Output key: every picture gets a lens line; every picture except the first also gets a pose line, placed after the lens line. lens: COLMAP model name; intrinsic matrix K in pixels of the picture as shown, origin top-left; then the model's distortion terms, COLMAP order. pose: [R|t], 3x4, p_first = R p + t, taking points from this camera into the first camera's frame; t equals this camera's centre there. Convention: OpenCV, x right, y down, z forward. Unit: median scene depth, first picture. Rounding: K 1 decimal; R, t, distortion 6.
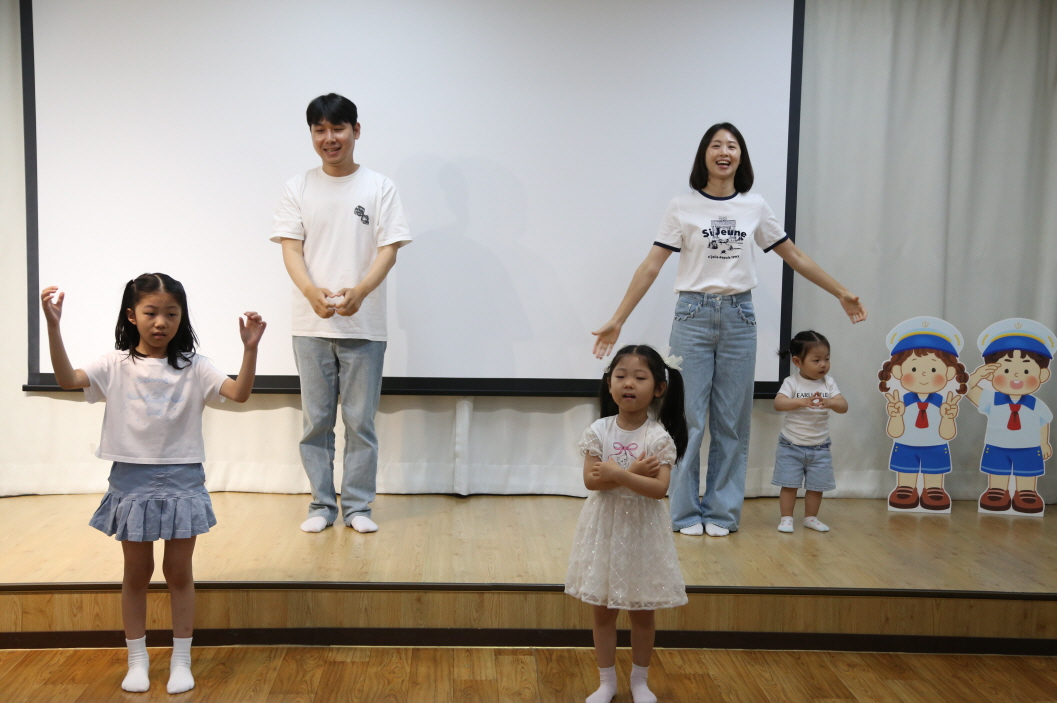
lens RADIAL K [[1458.6, 0, 528.5], [0, 1458.6, 351.5], [0, 0, 1]] dist [0.161693, 0.051192]
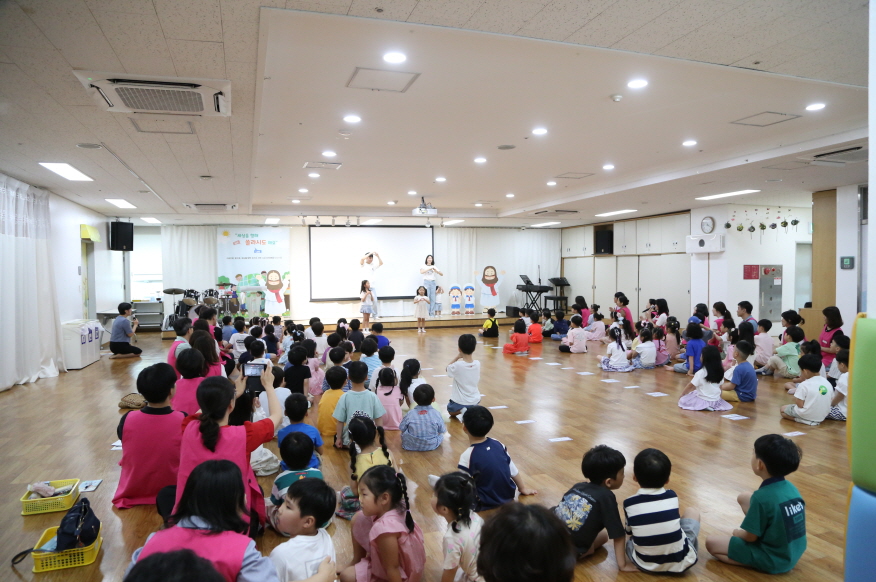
lens RADIAL K [[624.2, 0, 438.0], [0, 624.2, 291.0], [0, 0, 1]] dist [-0.116157, 0.063646]
pose [[0.968229, -0.040178, 0.246815, -0.457637], [0.049882, 0.998204, -0.033189, 0.092356], [-0.245039, 0.044446, 0.968494, -1.547019]]
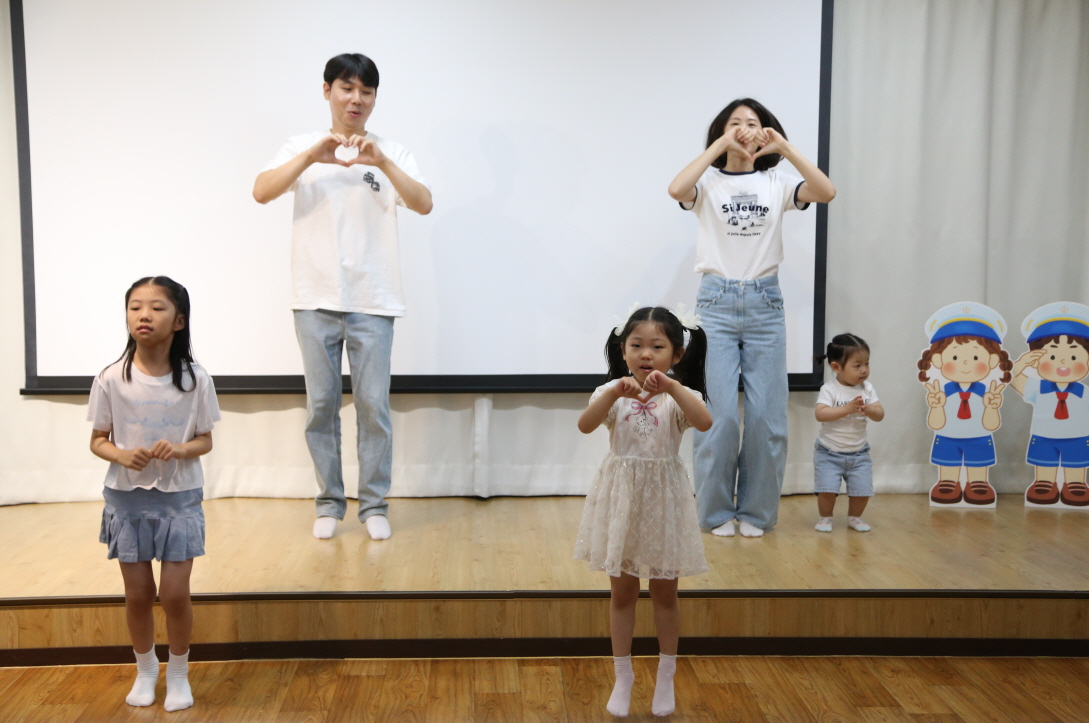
lens RADIAL K [[1494.8, 0, 545.5], [0, 1494.8, 360.1], [0, 0, 1]] dist [0.151695, 0.055938]
pose [[0.999855, -0.016425, -0.004437, 0.001682], [0.016460, 0.999831, 0.008184, 0.001460], [0.004302, -0.008256, 0.999957, 0.024508]]
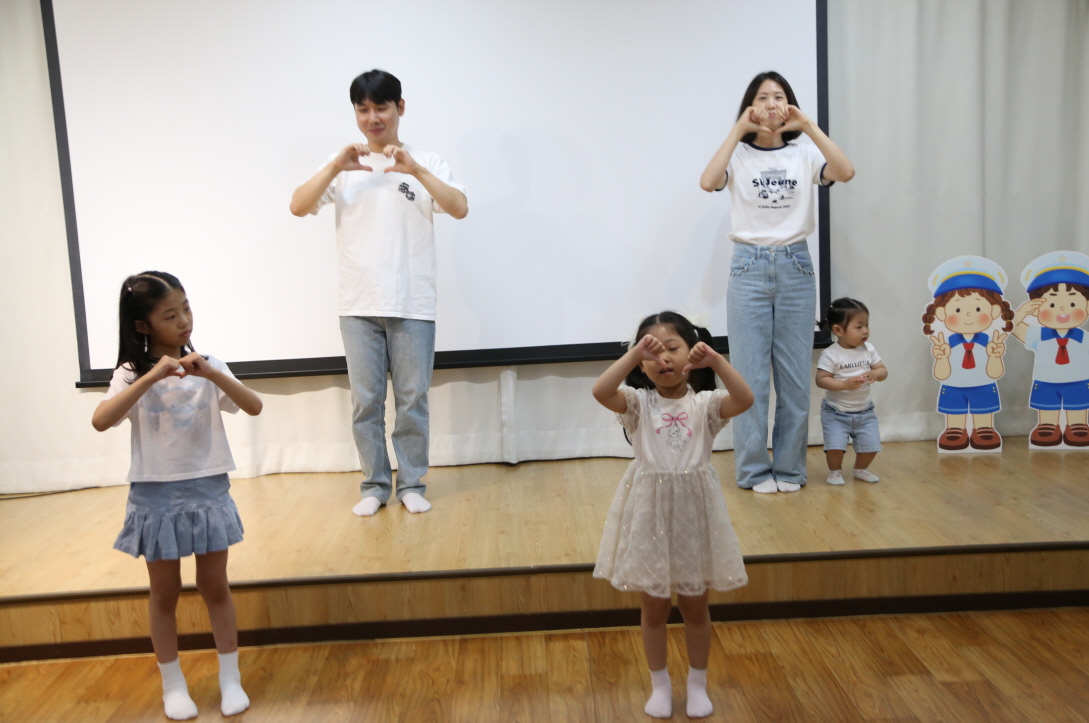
lens RADIAL K [[1256.6, 0, 542.2], [0, 1256.6, 360.4], [0, 0, 1]] dist [0.083357, 0.019987]
pose [[0.997262, -0.063641, -0.037666, 0.013456], [0.065239, 0.996949, 0.042846, -0.008874], [0.034825, -0.045186, 0.998371, 0.141093]]
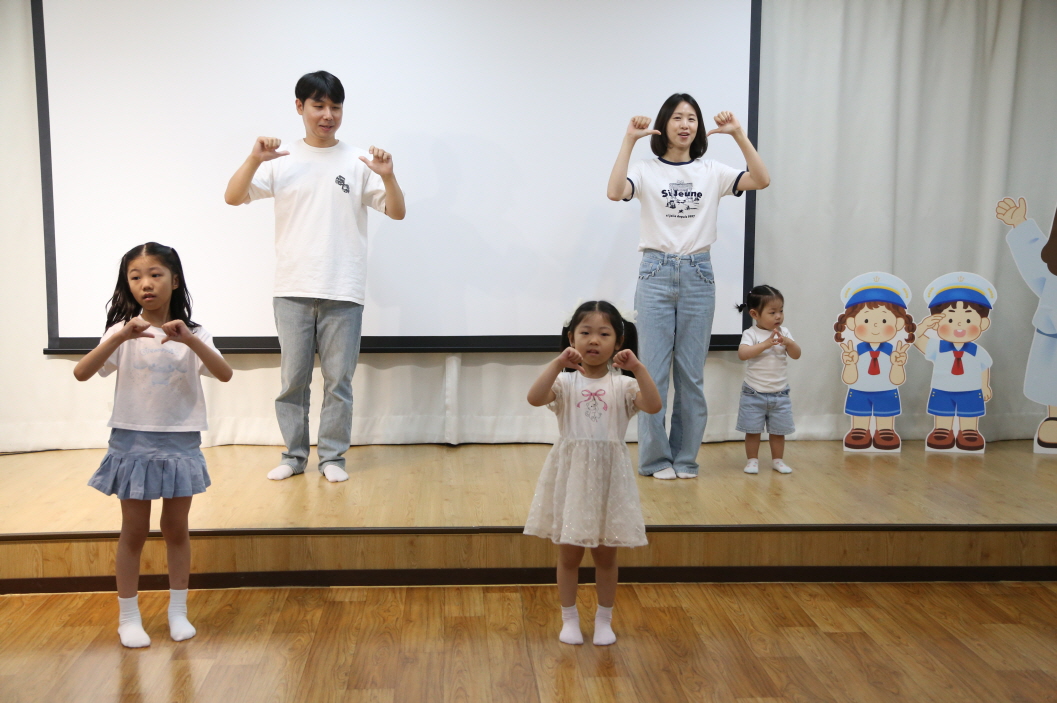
lens RADIAL K [[1307.7, 0, 527.6], [0, 1307.7, 347.6], [0, 0, 1]] dist [0.108266, 0.036956]
pose [[0.999826, -0.016604, 0.008552, 0.003406], [0.016363, 0.999485, 0.027606, 0.000837], [-0.009006, -0.027461, 0.999582, 0.032666]]
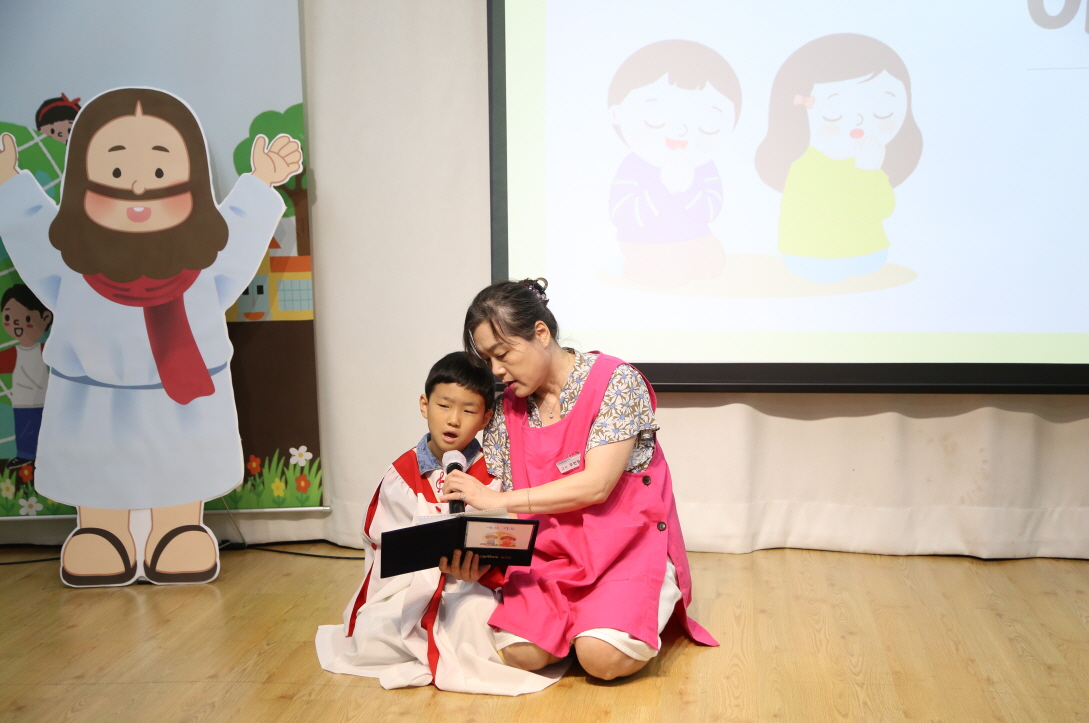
lens RADIAL K [[1566.0, 0, 542.8], [0, 1566.0, 357.1], [0, 0, 1]] dist [0.178513, 0.012197]
pose [[0.984327, -0.010387, -0.176044, -0.197186], [0.016945, 0.999216, 0.035789, -0.012454], [0.175534, -0.038211, 0.983731, 0.337611]]
